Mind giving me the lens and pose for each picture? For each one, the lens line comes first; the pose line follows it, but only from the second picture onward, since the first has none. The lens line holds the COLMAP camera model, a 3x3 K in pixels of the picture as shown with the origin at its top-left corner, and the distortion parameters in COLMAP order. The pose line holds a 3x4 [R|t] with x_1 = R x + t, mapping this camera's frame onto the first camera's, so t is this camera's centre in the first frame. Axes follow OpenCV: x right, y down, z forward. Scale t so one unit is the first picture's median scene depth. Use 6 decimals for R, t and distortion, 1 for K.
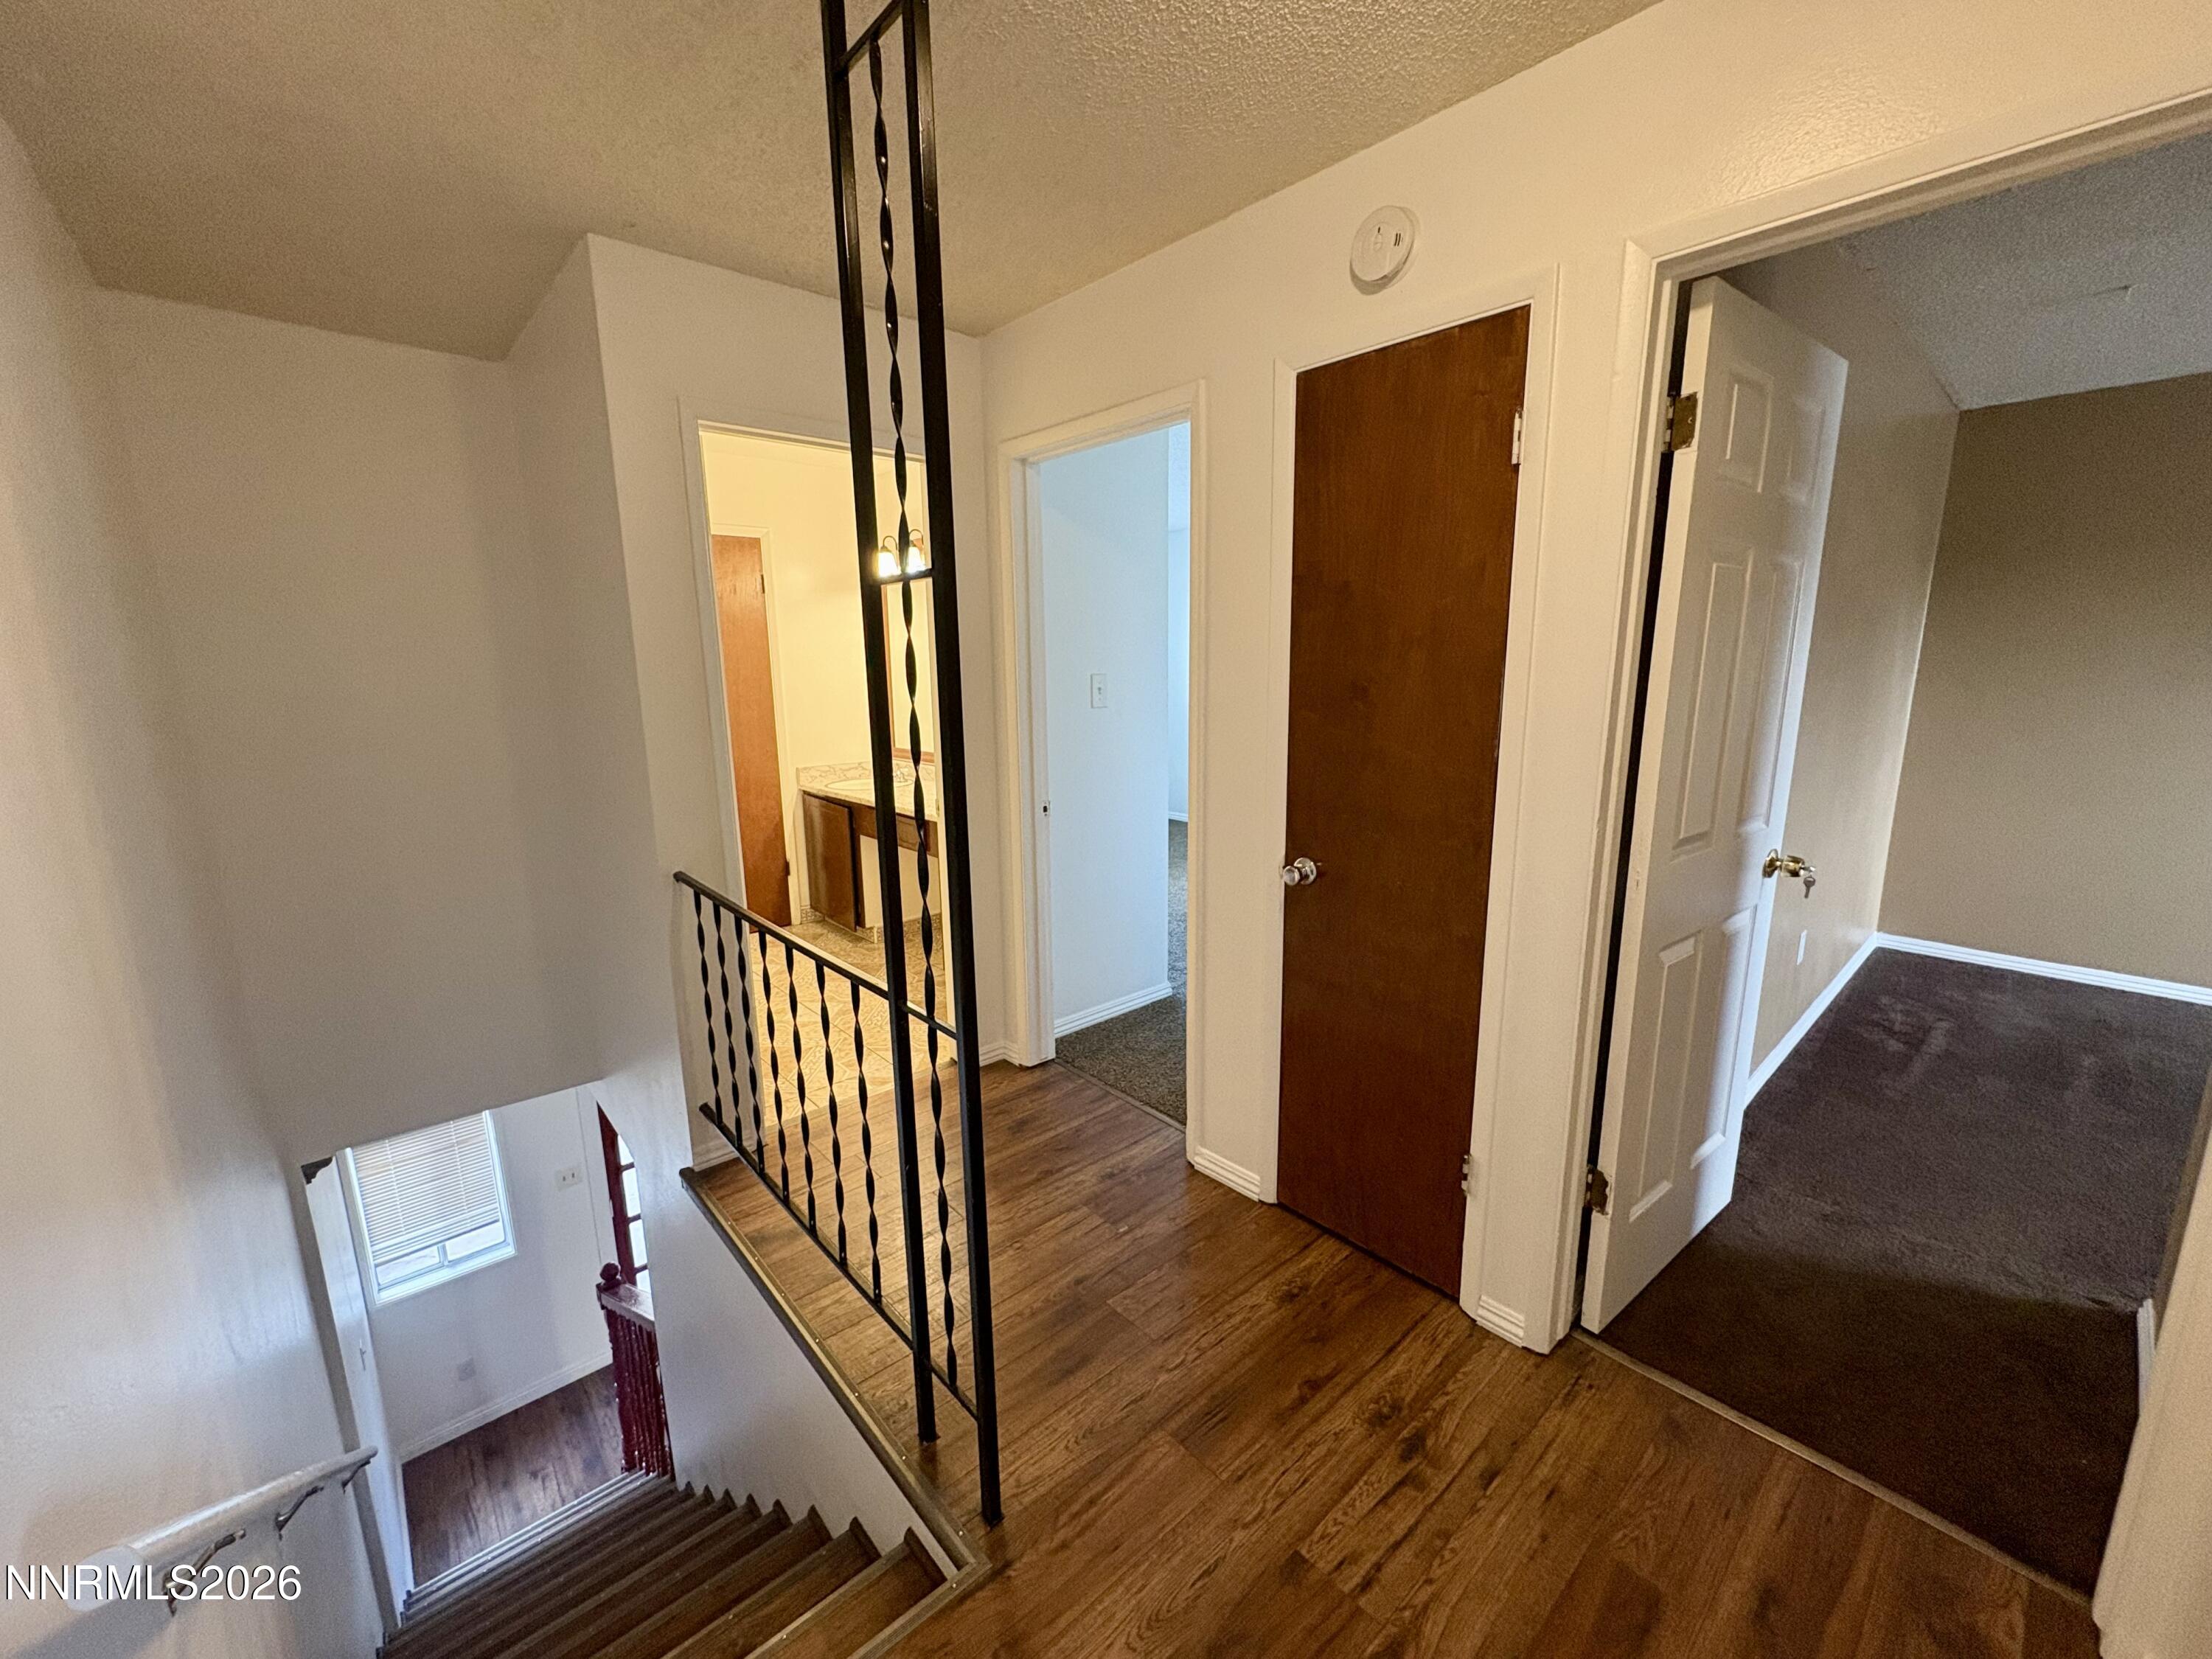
lens RADIAL K [[883.5, 0, 1104.6], [0, 883.5, 827.3], [0, 0, 1]] dist [0.002151, -0.000493]
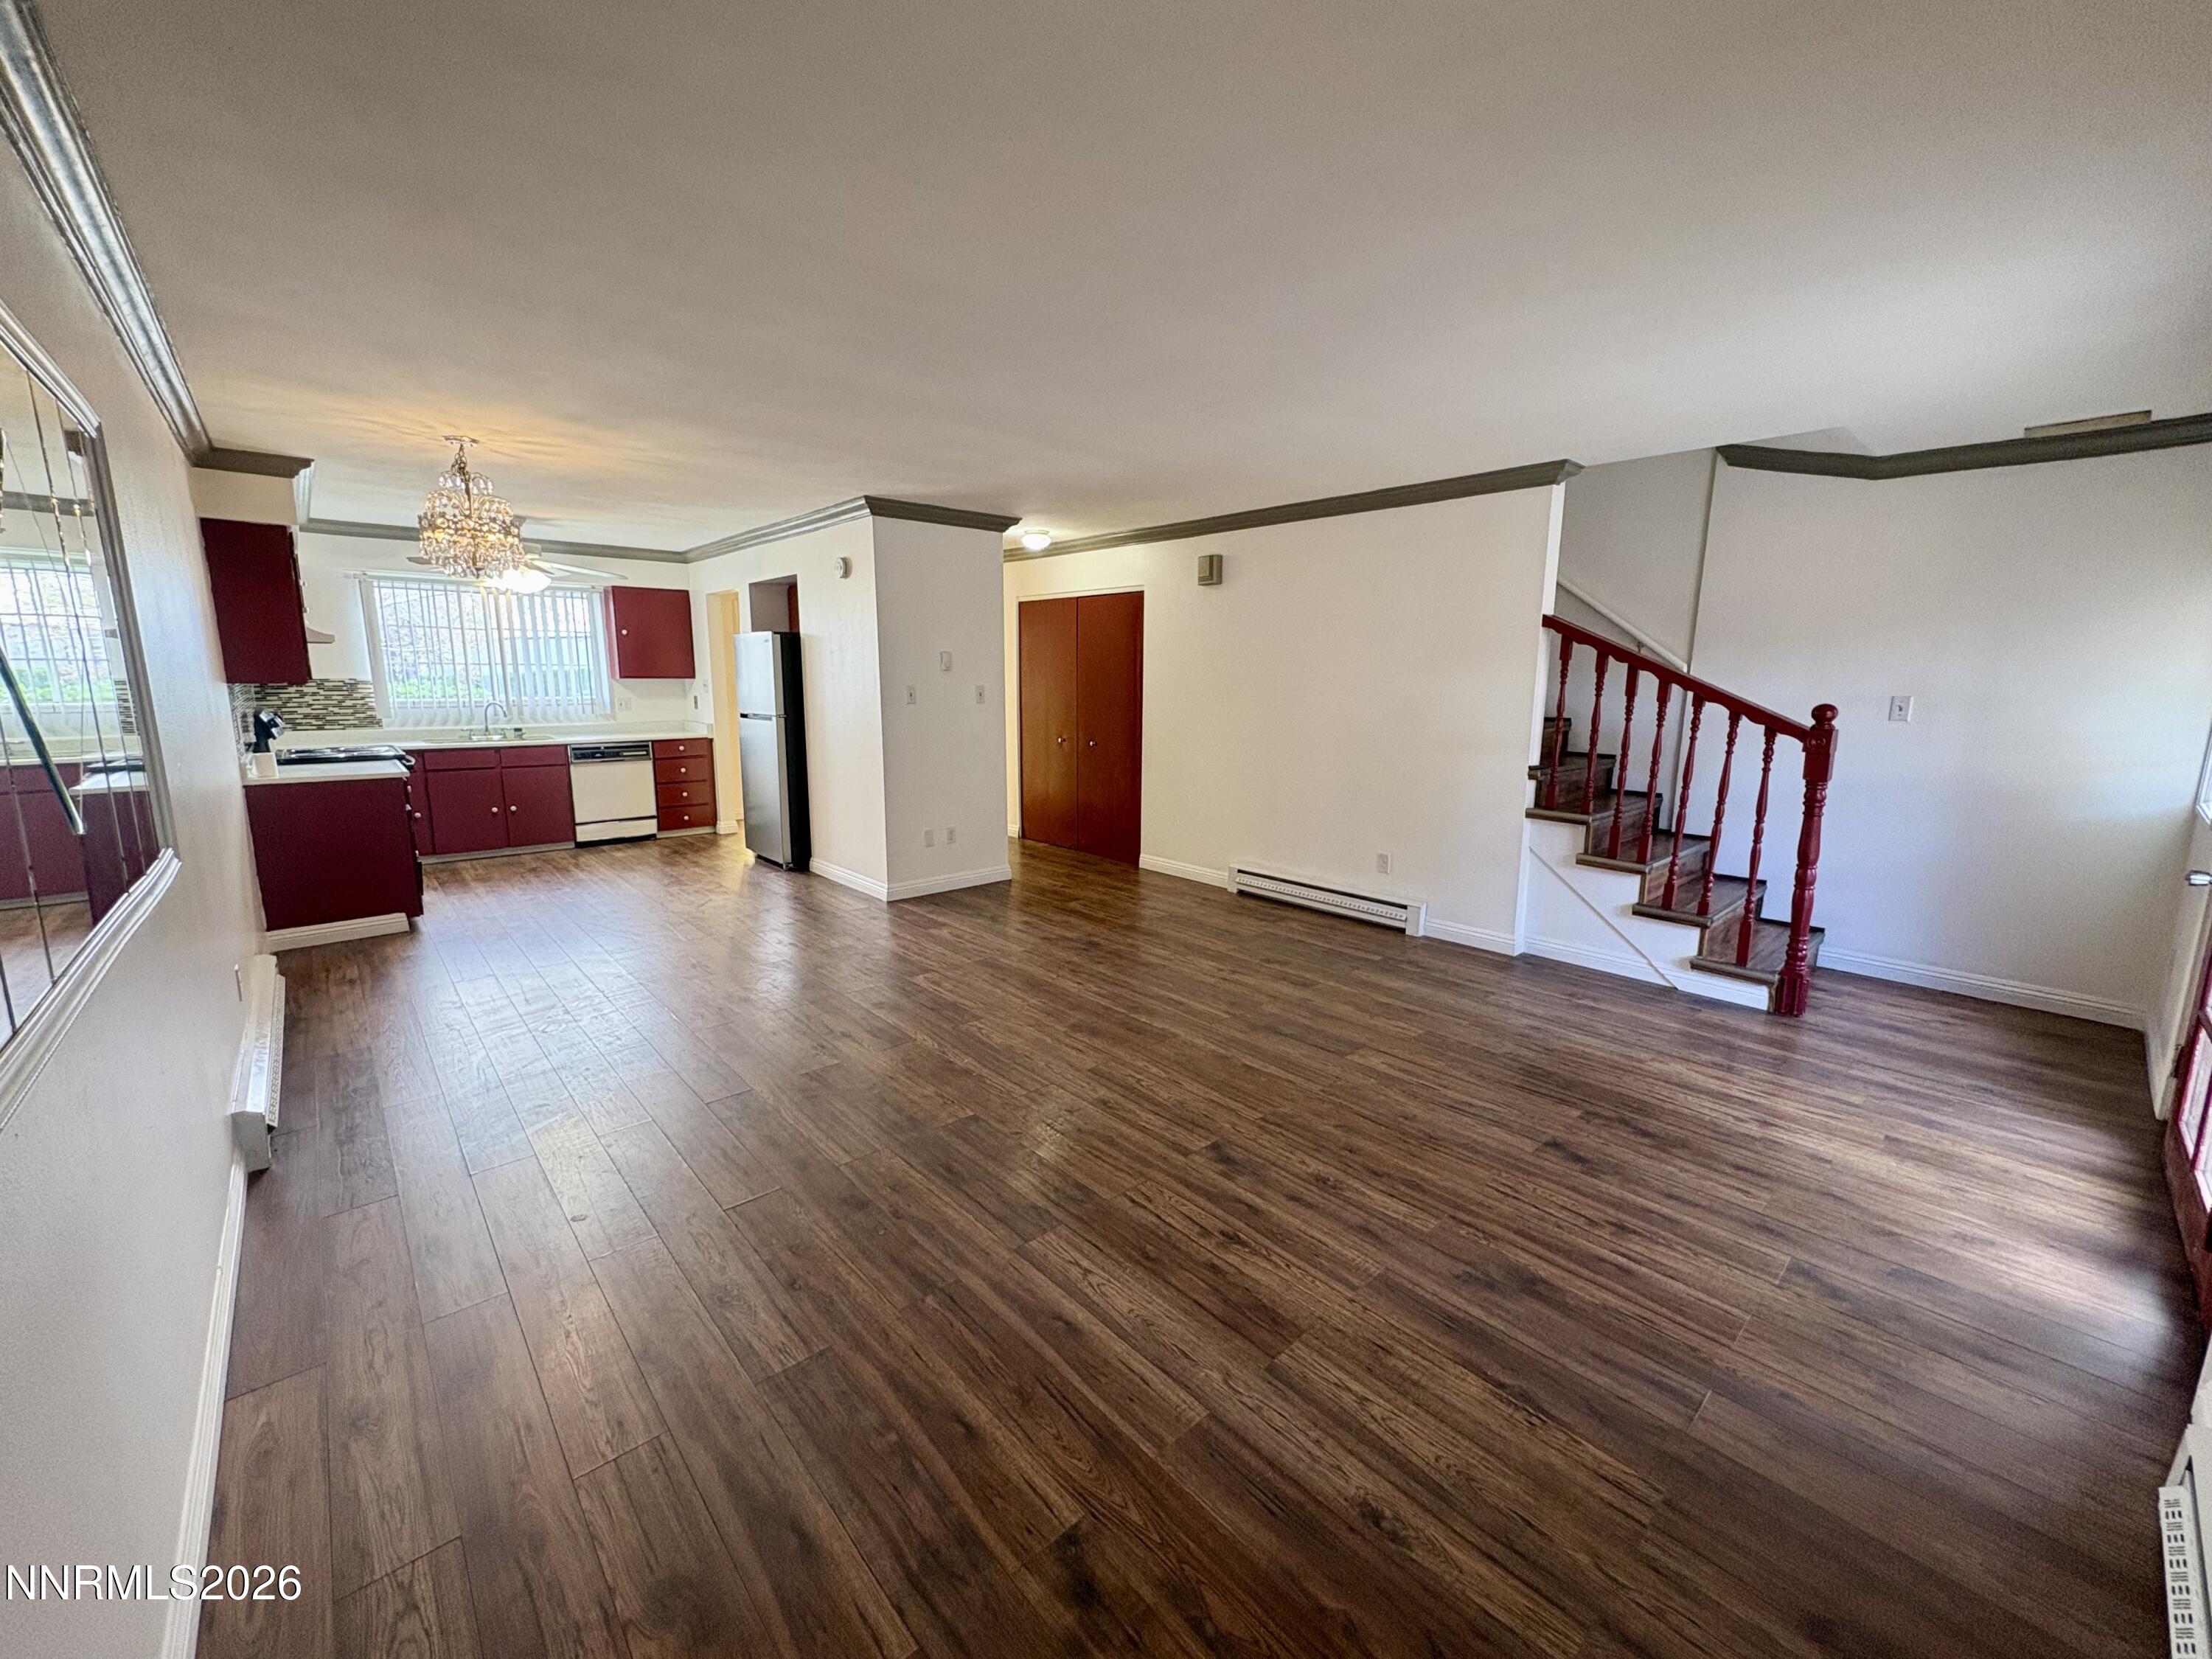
lens RADIAL K [[883.5, 0, 1104.6], [0, 883.5, 827.3], [0, 0, 1]] dist [0.002151, -0.000493]
pose [[0.009255, 0.184441, -0.982800, 0.876992], [-0.199112, 0.963501, 0.178944, -0.139021], [0.979933, 0.194031, 0.045642, 0.640073]]
